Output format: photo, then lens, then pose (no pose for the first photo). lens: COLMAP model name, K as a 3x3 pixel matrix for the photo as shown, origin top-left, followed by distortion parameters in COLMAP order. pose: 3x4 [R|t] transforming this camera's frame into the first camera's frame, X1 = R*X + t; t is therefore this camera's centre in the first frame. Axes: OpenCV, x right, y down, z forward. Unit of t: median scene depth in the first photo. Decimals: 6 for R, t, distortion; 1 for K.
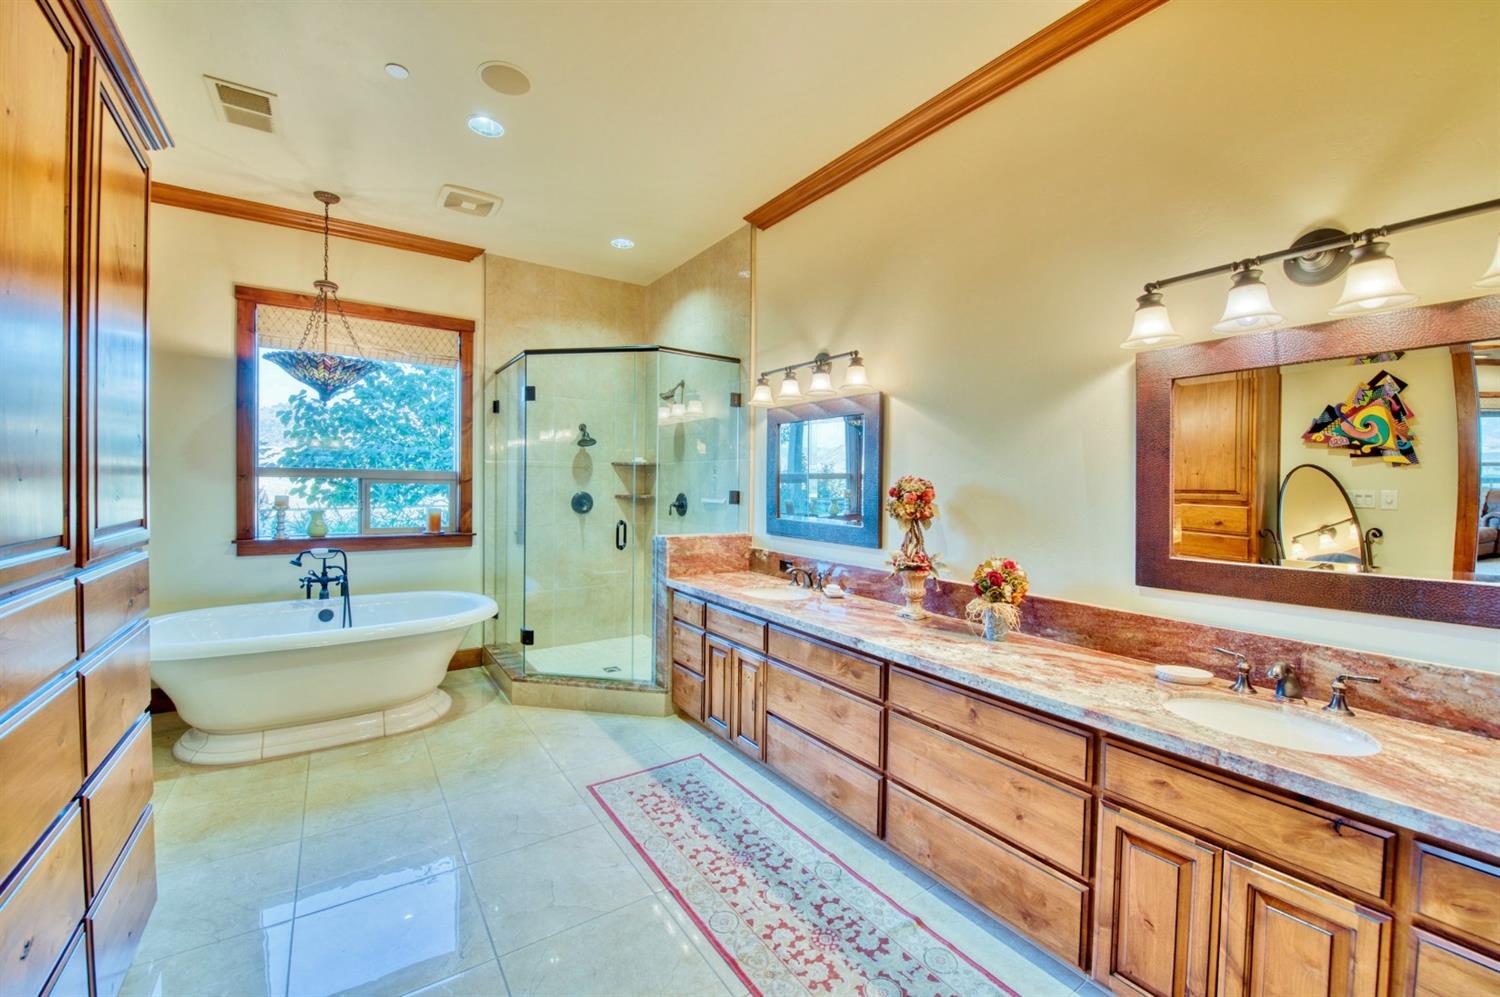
lens RADIAL K [[609.9, 0, 749.1], [0, 609.9, 496.2], [0, 0, 1]] dist [-0.009905, -0.001409]
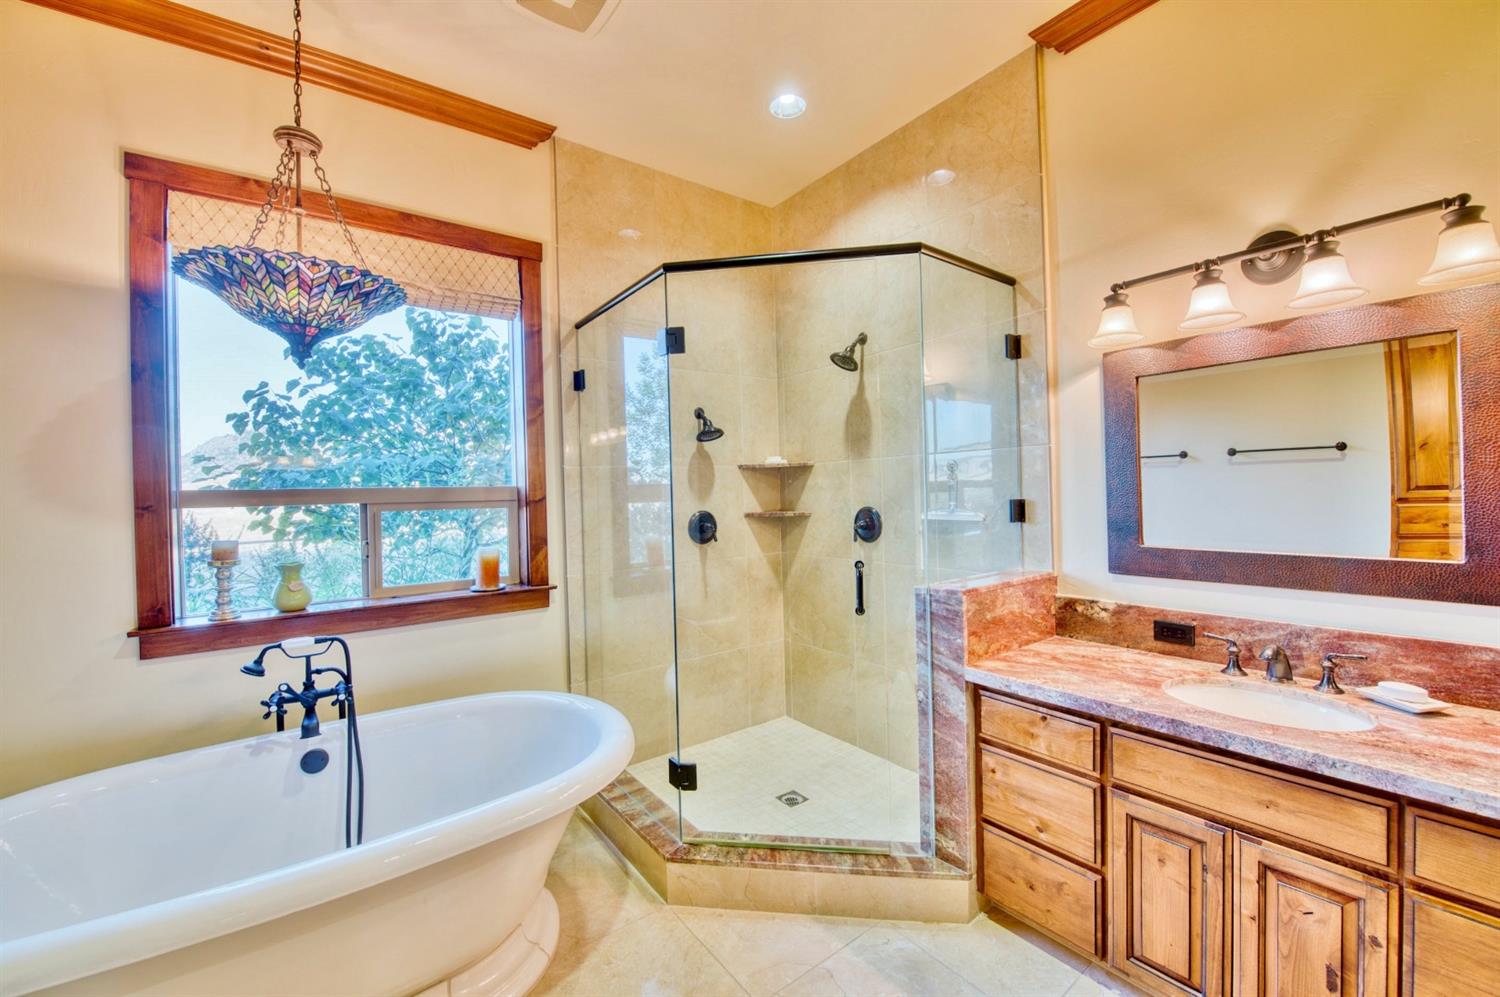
lens RADIAL K [[609.9, 0, 752.5], [0, 609.9, 498.6], [0, 0, 1]] dist [-0.009905, -0.001409]
pose [[0.998564, -0.037660, 0.038090, -0.283429], [0.038195, 0.999180, -0.013418, -0.011213], [-0.037554, 0.014854, 0.999184, 0.393444]]
